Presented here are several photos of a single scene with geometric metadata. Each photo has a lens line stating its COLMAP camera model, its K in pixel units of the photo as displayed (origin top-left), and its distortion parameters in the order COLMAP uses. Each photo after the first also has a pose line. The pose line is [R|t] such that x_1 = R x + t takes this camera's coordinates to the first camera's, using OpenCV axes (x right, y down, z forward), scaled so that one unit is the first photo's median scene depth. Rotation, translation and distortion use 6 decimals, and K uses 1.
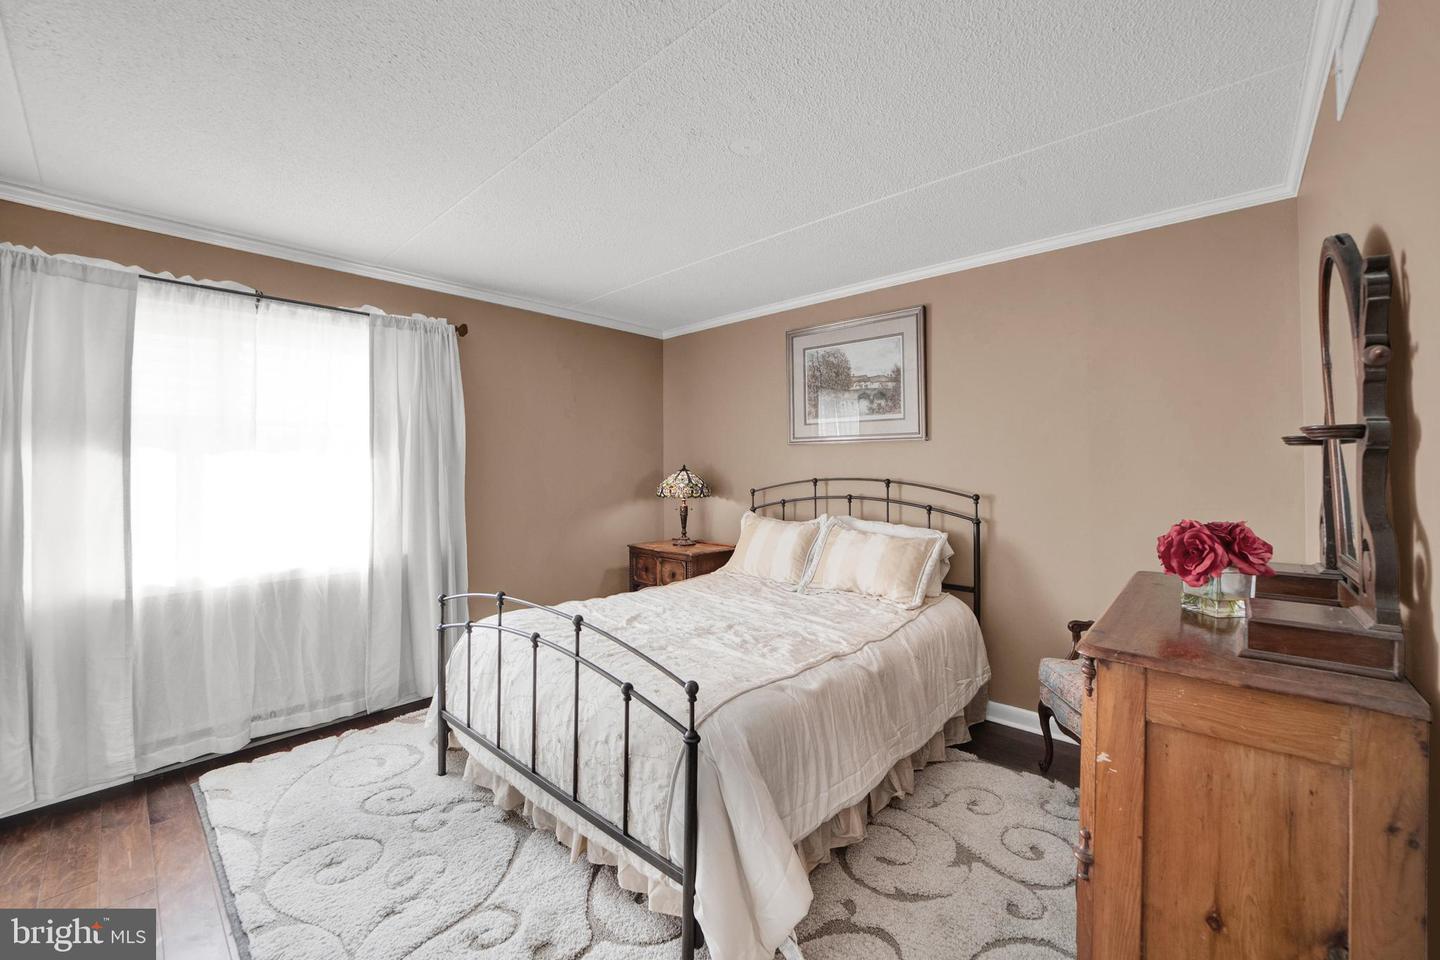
lens RADIAL K [[567.4, 0, 714.1], [0, 567.4, 464.0], [0, 0, 1]] dist [-0.019808, 0.000500]
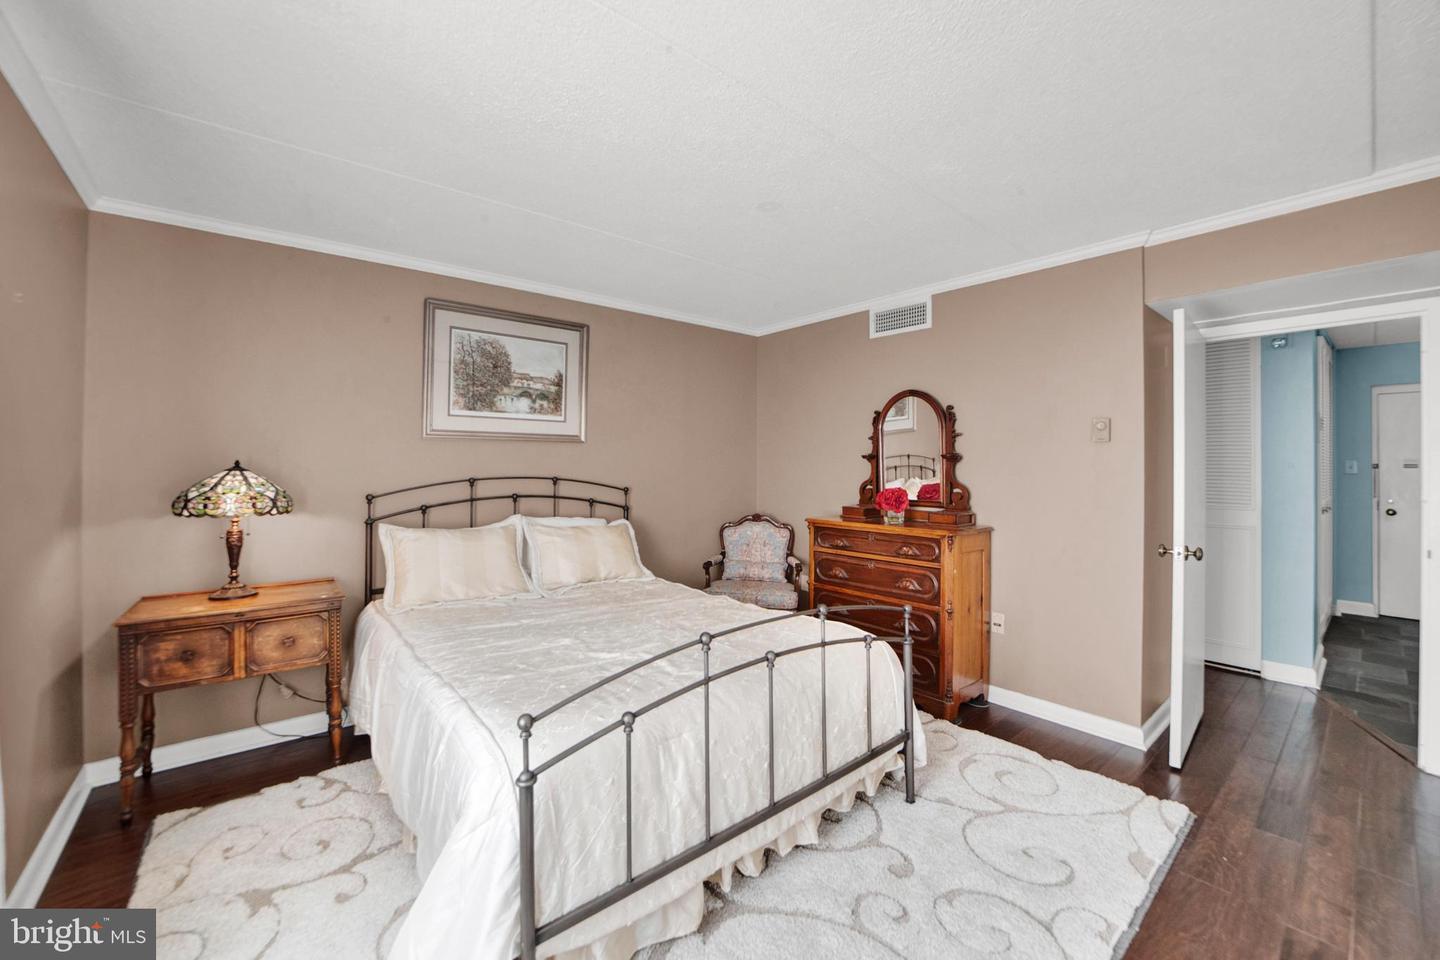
lens RADIAL K [[567.4, 0, 714.1], [0, 567.4, 464.0], [0, 0, 1]] dist [-0.019808, 0.000500]
pose [[0.152420, 0.002686, 0.988312, -0.663411], [-0.011690, 0.999931, -0.000915, -0.000049], [-0.988247, -0.011414, 0.152441, 0.511007]]
